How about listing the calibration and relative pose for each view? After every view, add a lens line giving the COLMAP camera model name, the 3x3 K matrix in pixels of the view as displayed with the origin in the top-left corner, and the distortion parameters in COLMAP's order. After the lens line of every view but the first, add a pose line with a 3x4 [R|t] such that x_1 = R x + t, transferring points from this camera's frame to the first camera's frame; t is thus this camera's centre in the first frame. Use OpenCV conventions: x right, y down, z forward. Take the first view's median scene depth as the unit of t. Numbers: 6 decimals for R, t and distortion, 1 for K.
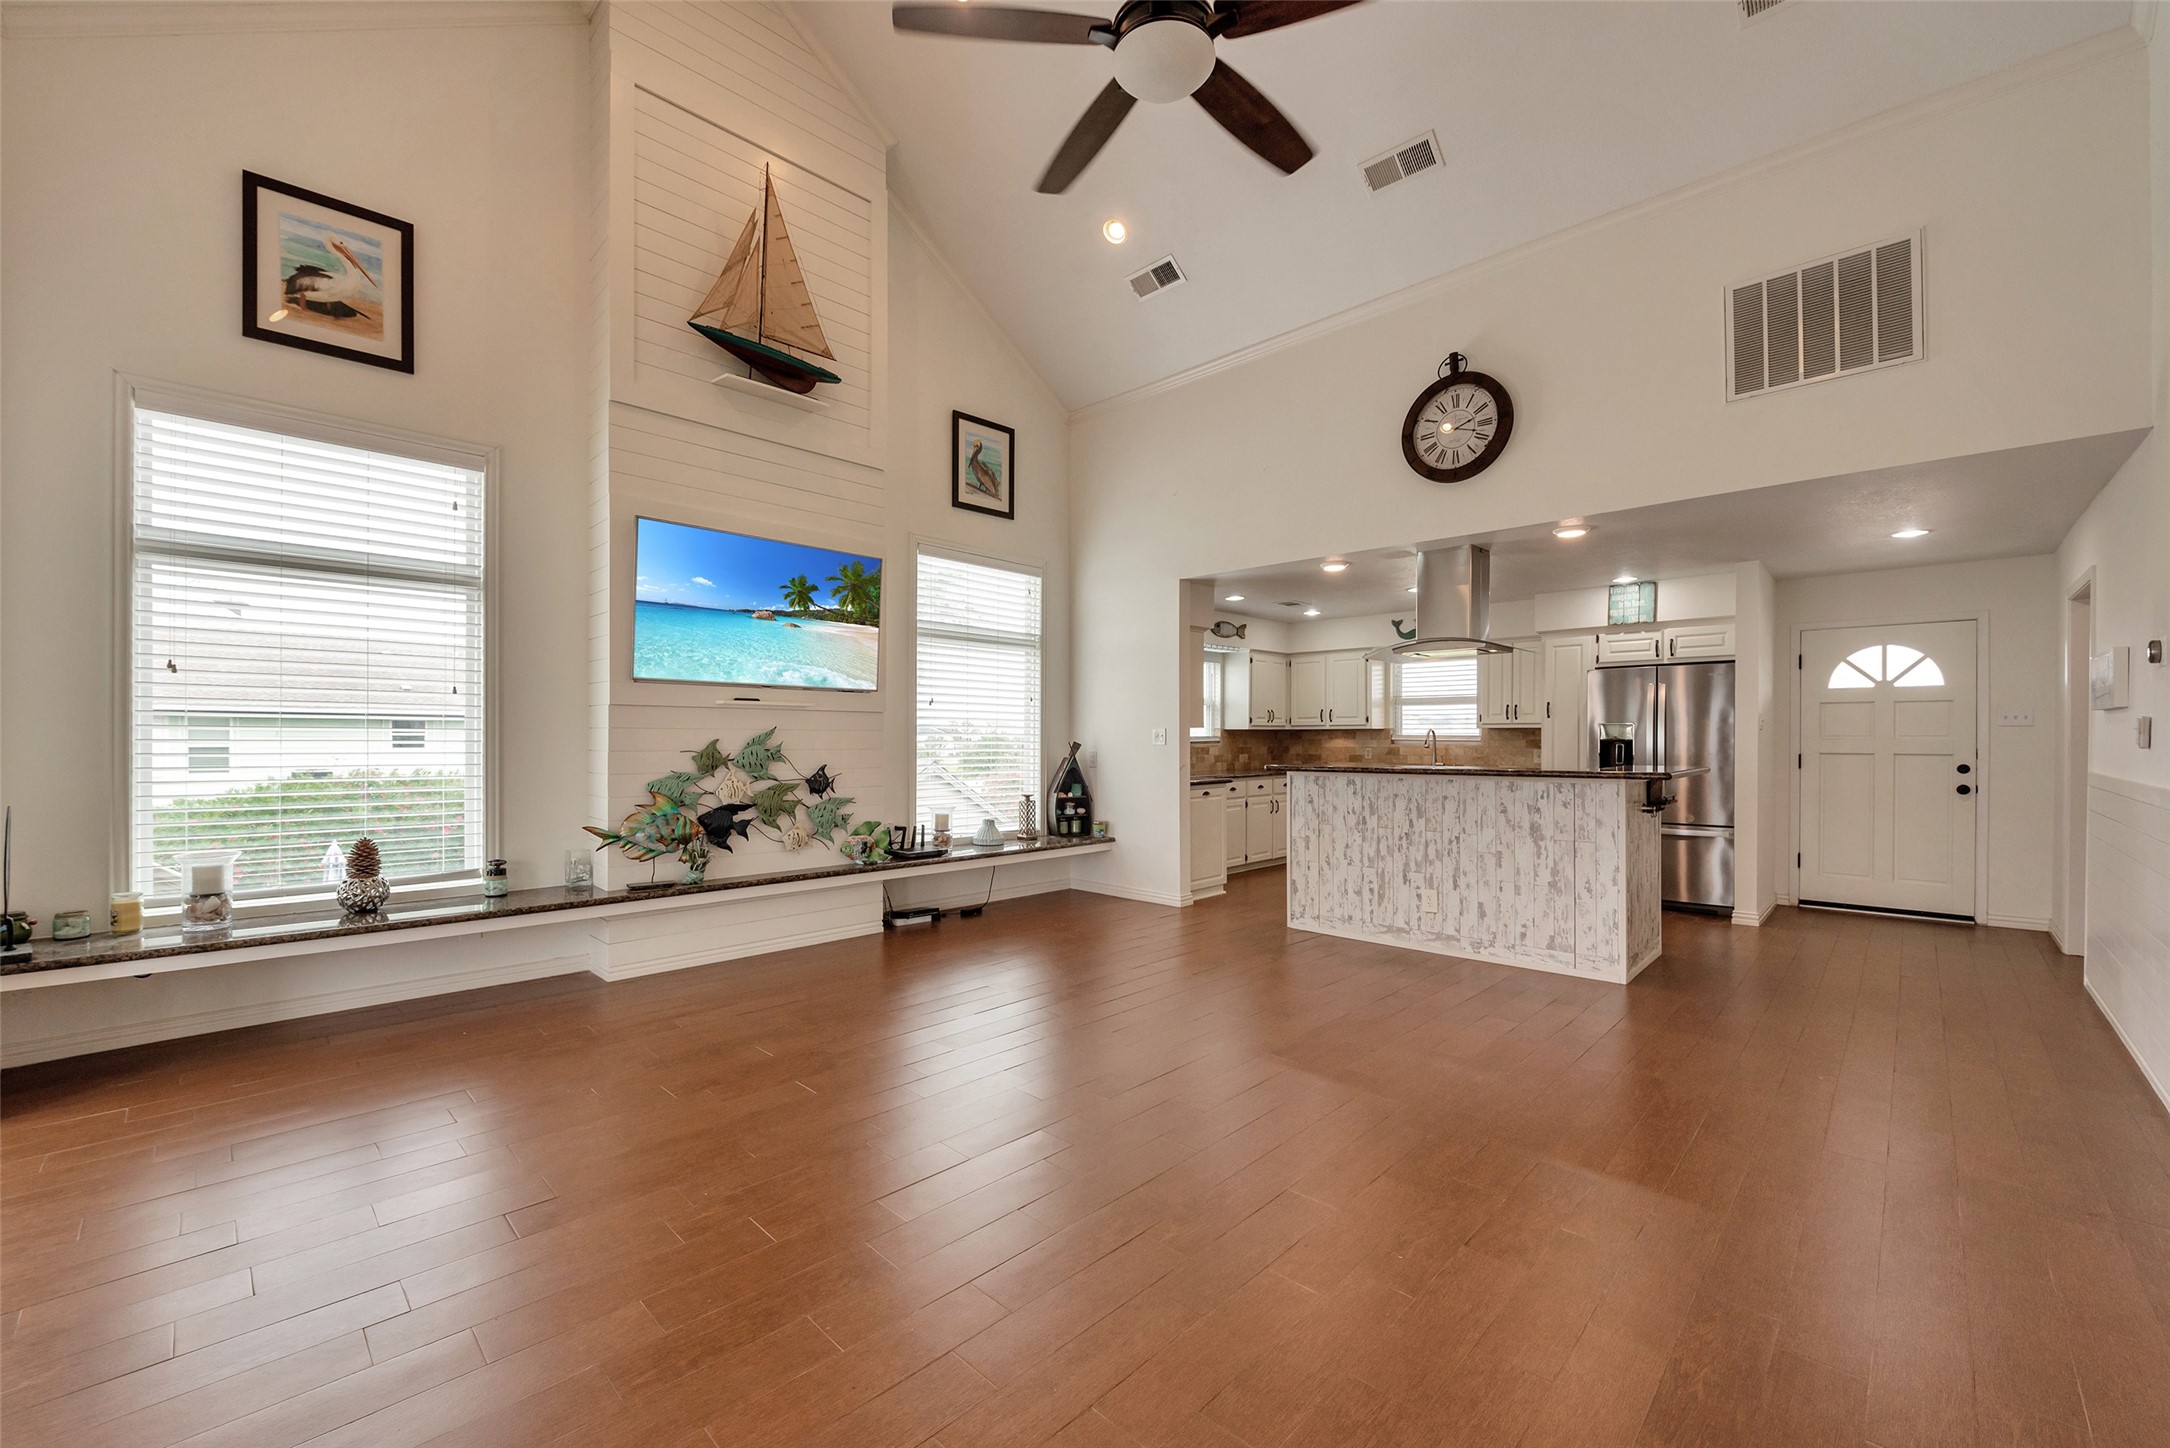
lens RADIAL K [[888.5, 0, 1078.3], [0, 888.5, 751.8], [0, 0, 1]] dist [0.000826, -0.000500]
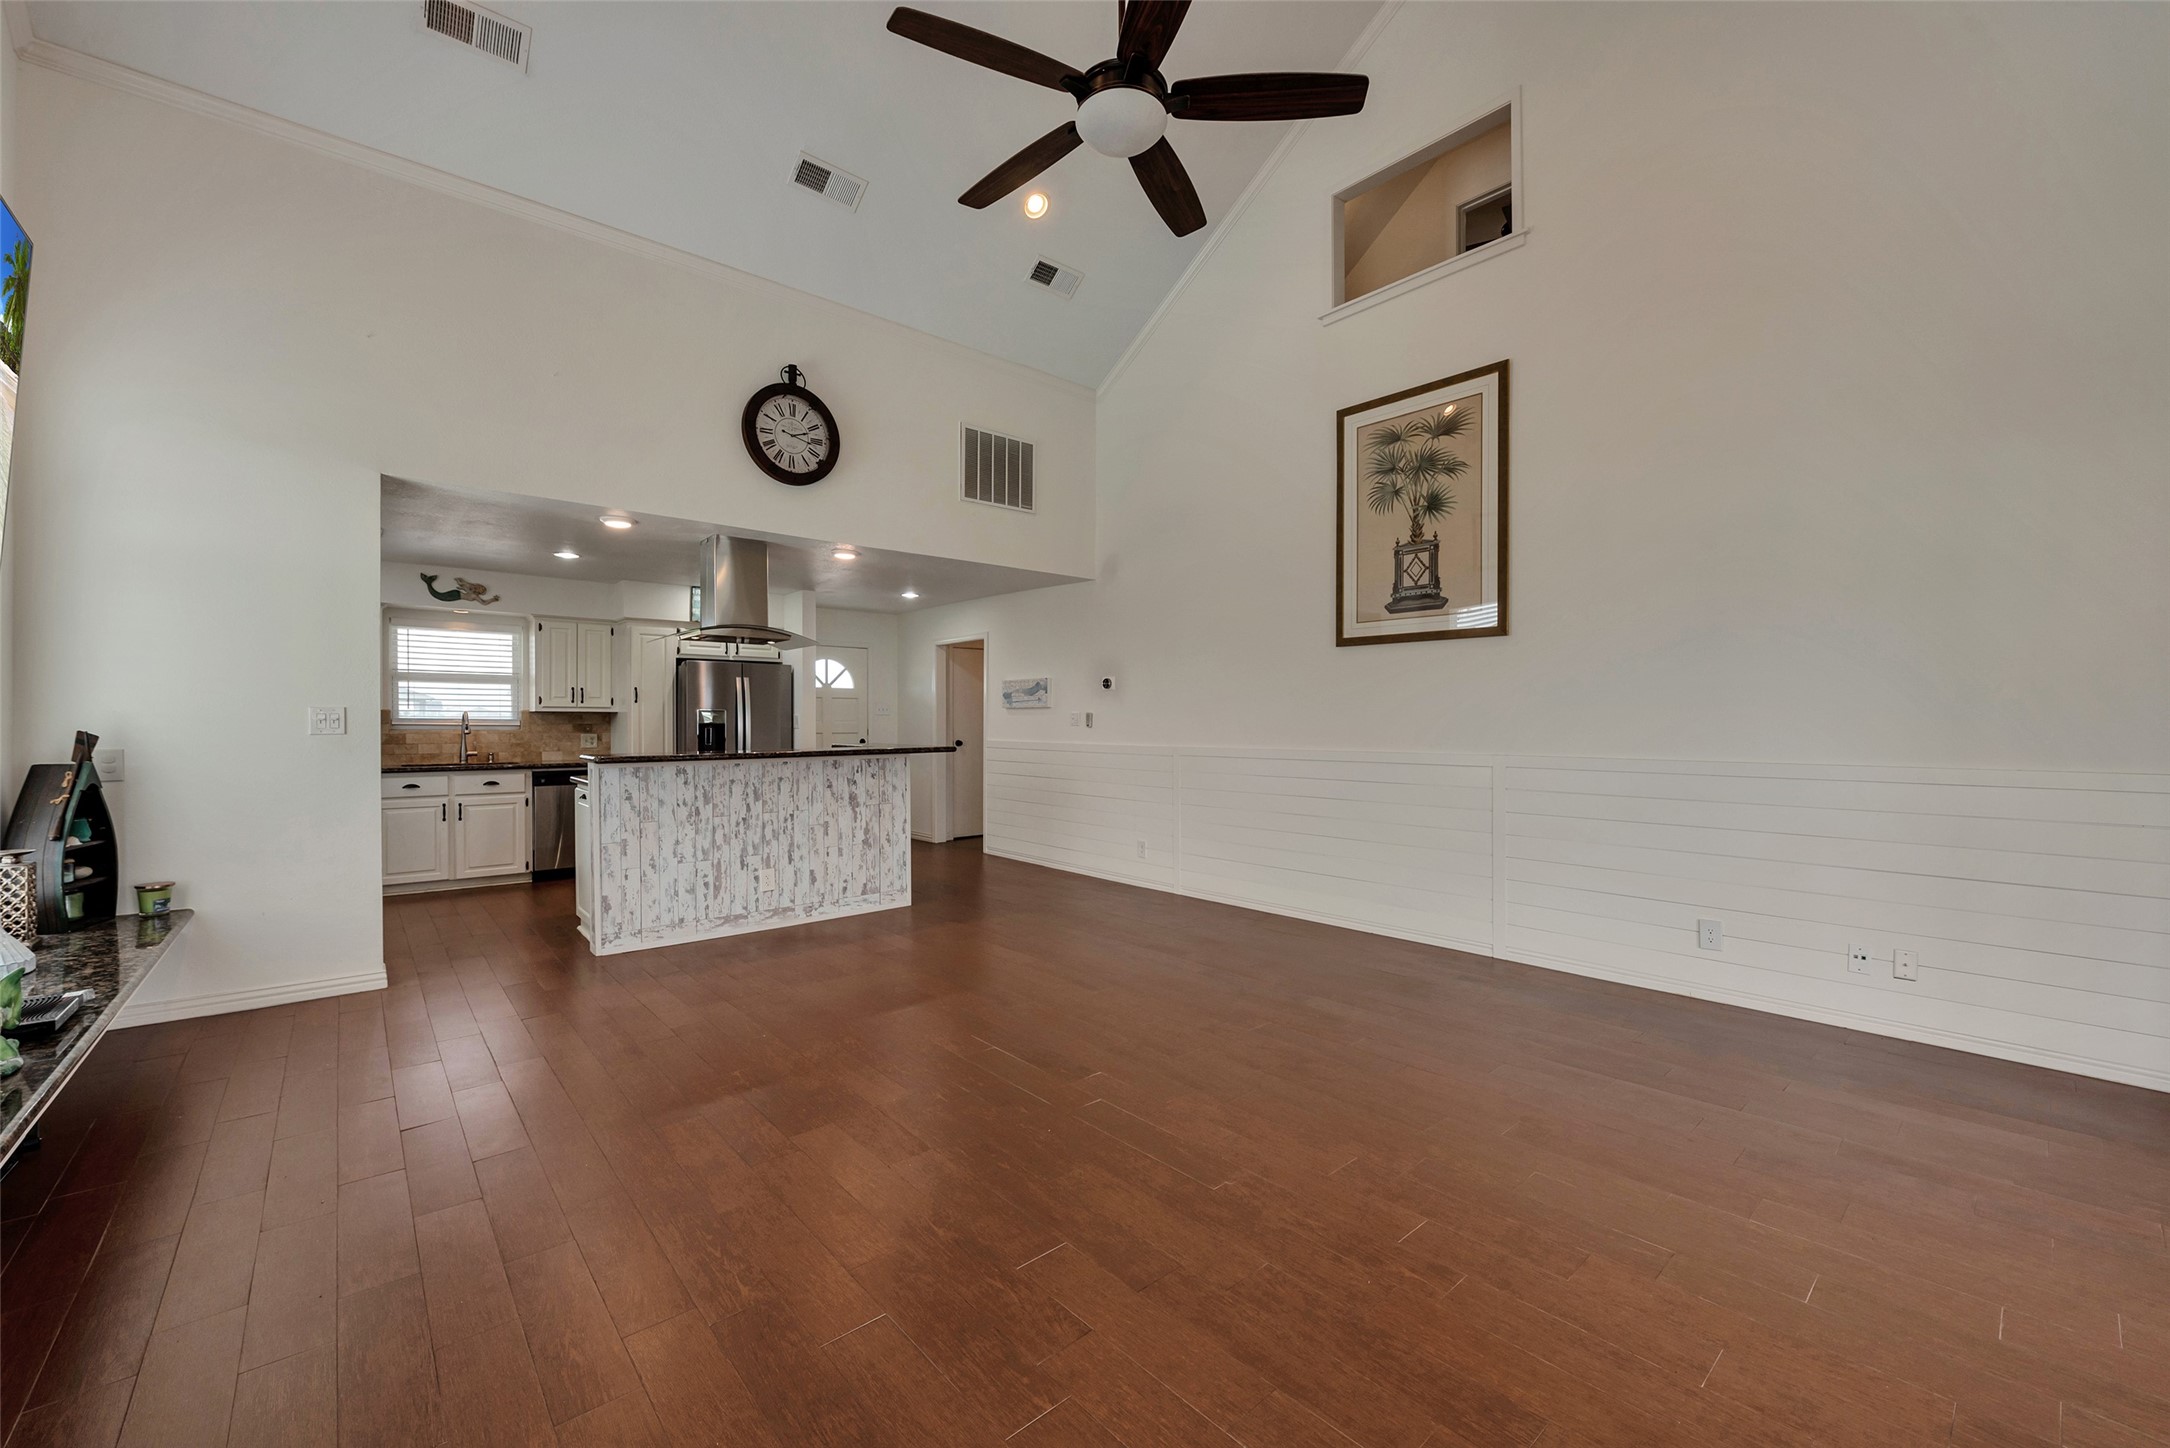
lens RADIAL K [[854.1, 0, 1082.3], [0, 854.1, 729.7], [0, 0, 1]] dist [0.003191, -0.000111]
pose [[0.074436, -0.009819, 0.997177, -0.573737], [0.015600, 0.999841, 0.008681, -0.010313], [-0.997104, 0.014910, 0.074577, 0.564232]]
